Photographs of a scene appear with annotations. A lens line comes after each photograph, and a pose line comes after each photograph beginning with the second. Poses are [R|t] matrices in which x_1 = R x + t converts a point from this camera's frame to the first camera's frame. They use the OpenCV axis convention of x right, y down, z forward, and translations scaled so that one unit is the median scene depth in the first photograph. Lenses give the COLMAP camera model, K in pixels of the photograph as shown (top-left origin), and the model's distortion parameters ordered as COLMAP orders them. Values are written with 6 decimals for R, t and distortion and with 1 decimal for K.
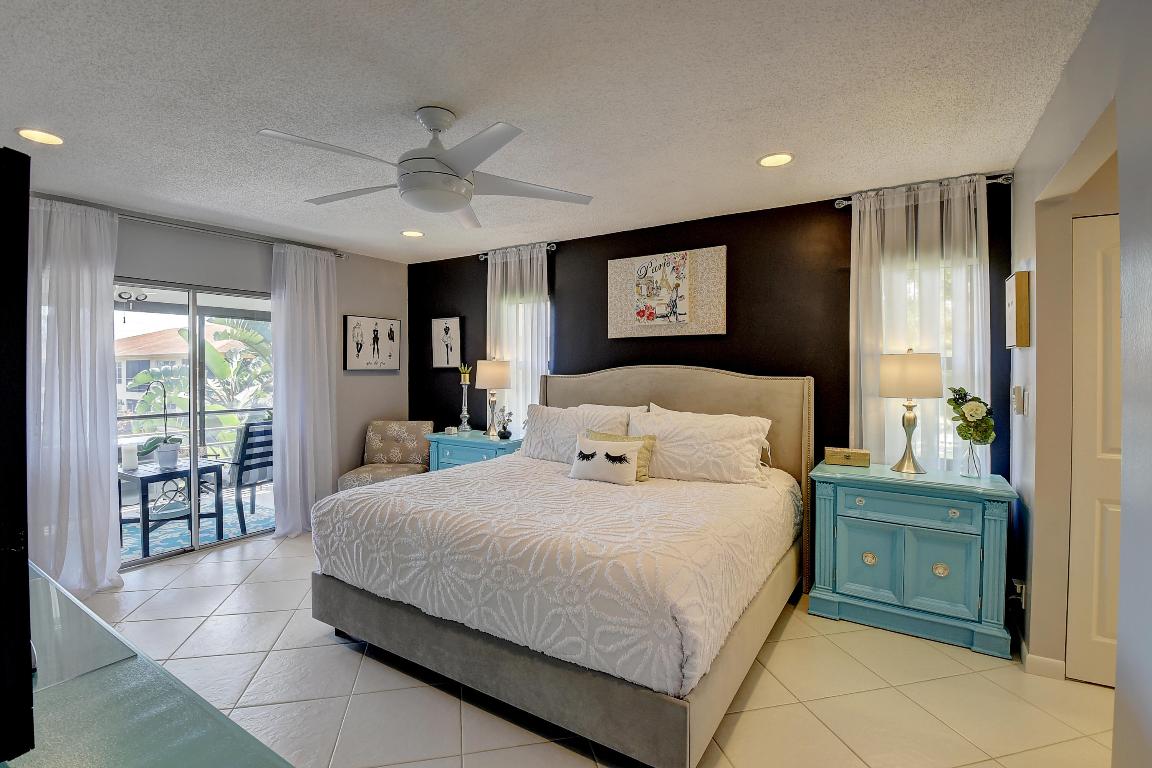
lens RADIAL K [[534.5, 0, 571.9], [0, 534.5, 373.7], [0, 0, 1]] dist [0.001950, -0.017361]
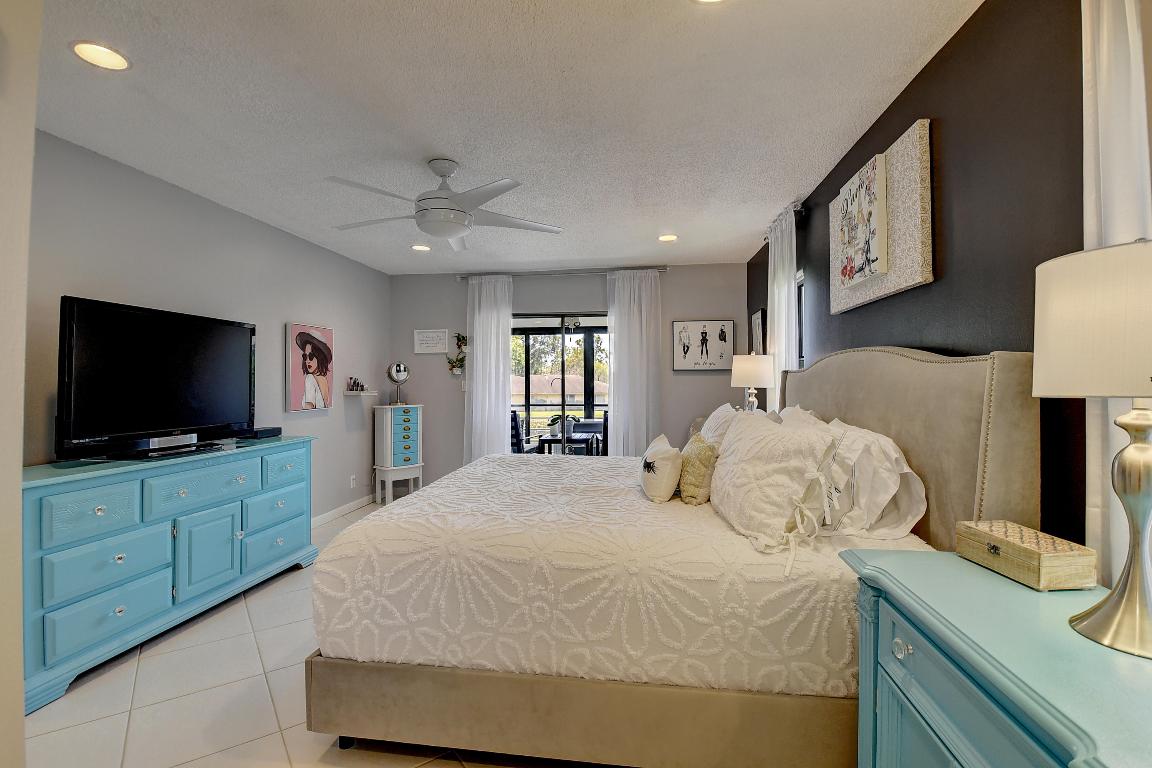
lens RADIAL K [[506.0, 0, 571.6], [0, 506.0, 375.9], [0, 0, 1]] dist [0.016234, -0.025965]
pose [[0.422671, -0.011680, -0.906208, 0.473752], [-0.005874, 0.999861, -0.015627, 0.023981], [0.906264, 0.011928, 0.422544, 0.372069]]
